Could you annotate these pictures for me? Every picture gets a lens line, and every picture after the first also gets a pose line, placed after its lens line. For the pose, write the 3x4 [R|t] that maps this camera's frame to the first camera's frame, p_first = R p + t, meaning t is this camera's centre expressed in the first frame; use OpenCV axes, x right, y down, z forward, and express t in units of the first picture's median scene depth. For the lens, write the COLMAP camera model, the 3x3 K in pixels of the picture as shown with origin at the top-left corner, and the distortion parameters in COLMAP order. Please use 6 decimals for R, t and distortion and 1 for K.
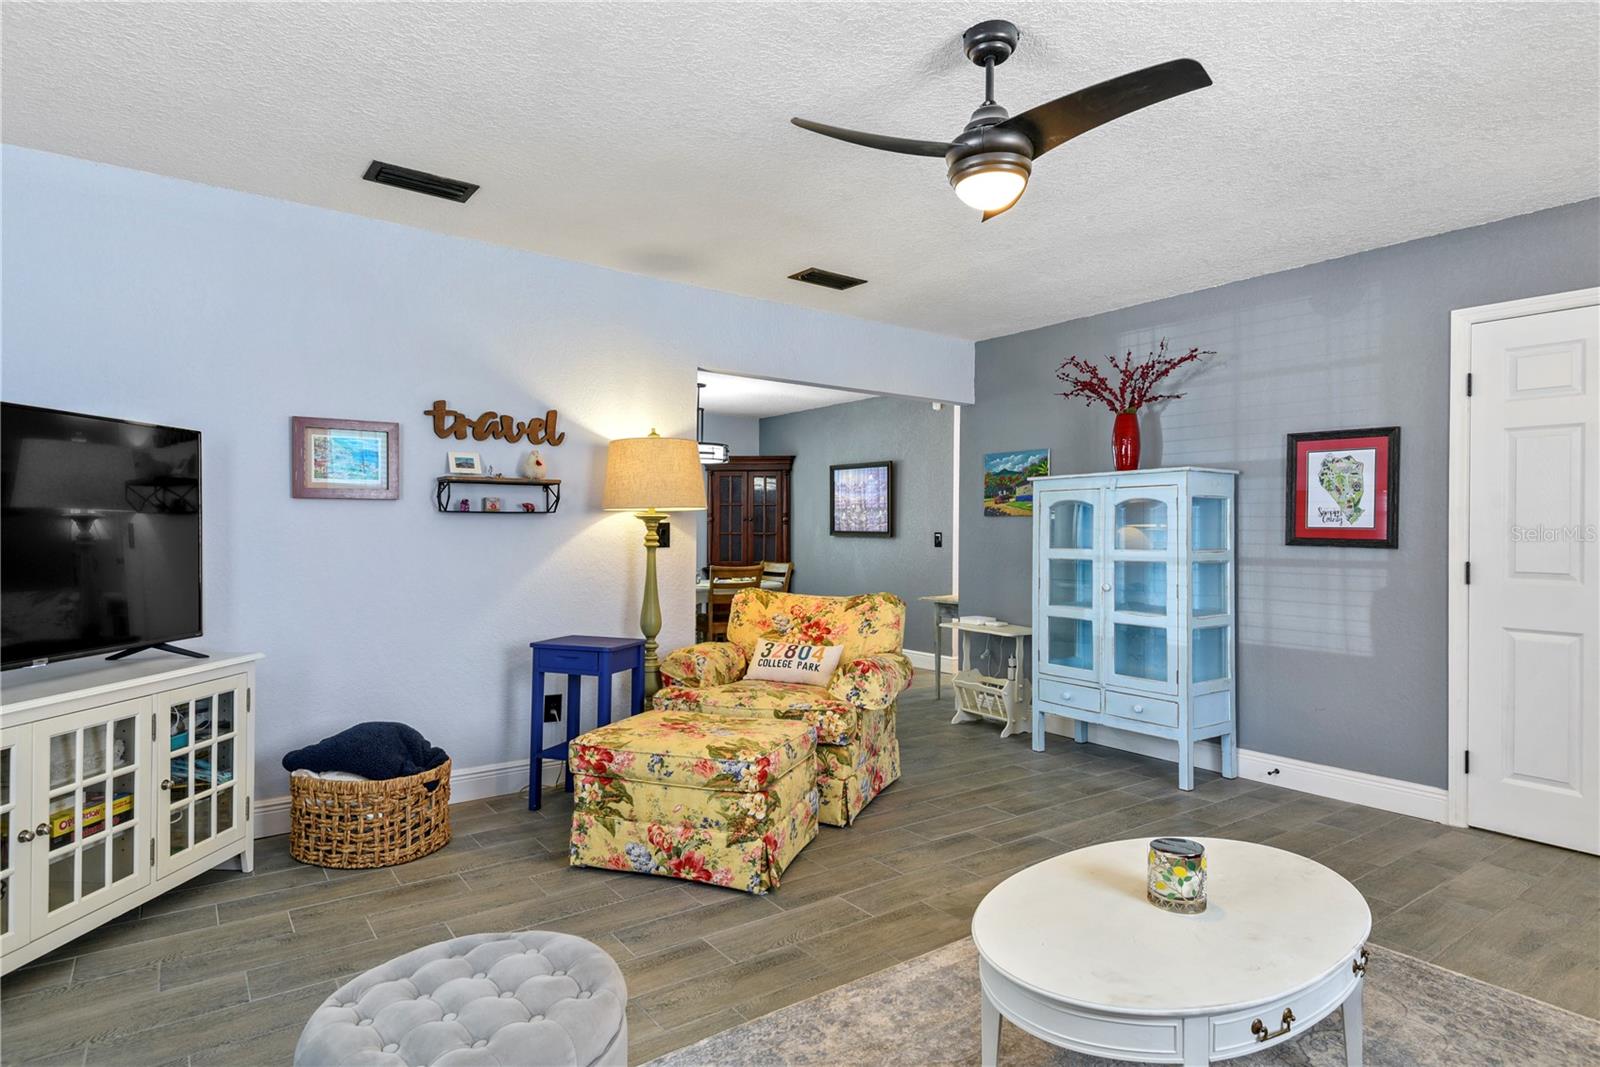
lens RADIAL K [[877.5, 0, 797.7], [0, 877.5, 529.4], [0, 0, 1]] dist [0.018476, -0.001190]
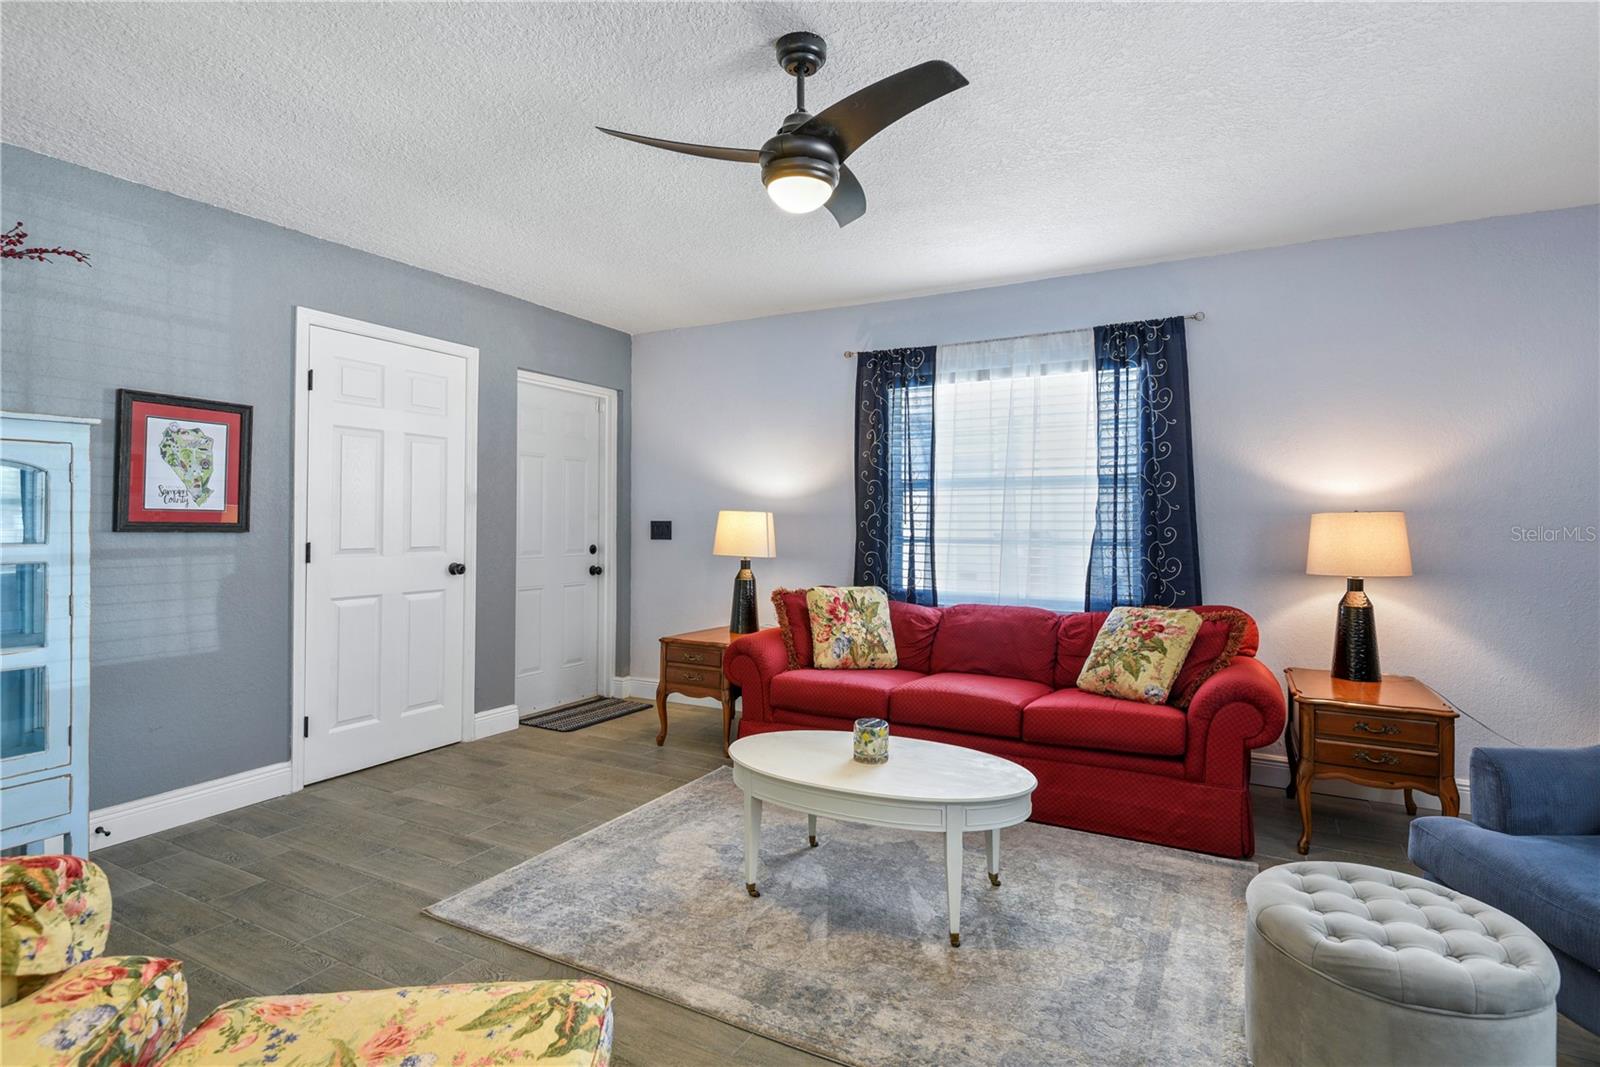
lens RADIAL K [[801.1, 0, 824.5], [0, 801.1, 506.9], [0, 0, 1]] dist [0.013342, -0.005575]
pose [[-0.435770, 0.004691, 0.900046, -0.380707], [-0.007433, 0.999934, -0.008810, -0.002502], [-0.900027, -0.010529, -0.435707, 0.803165]]
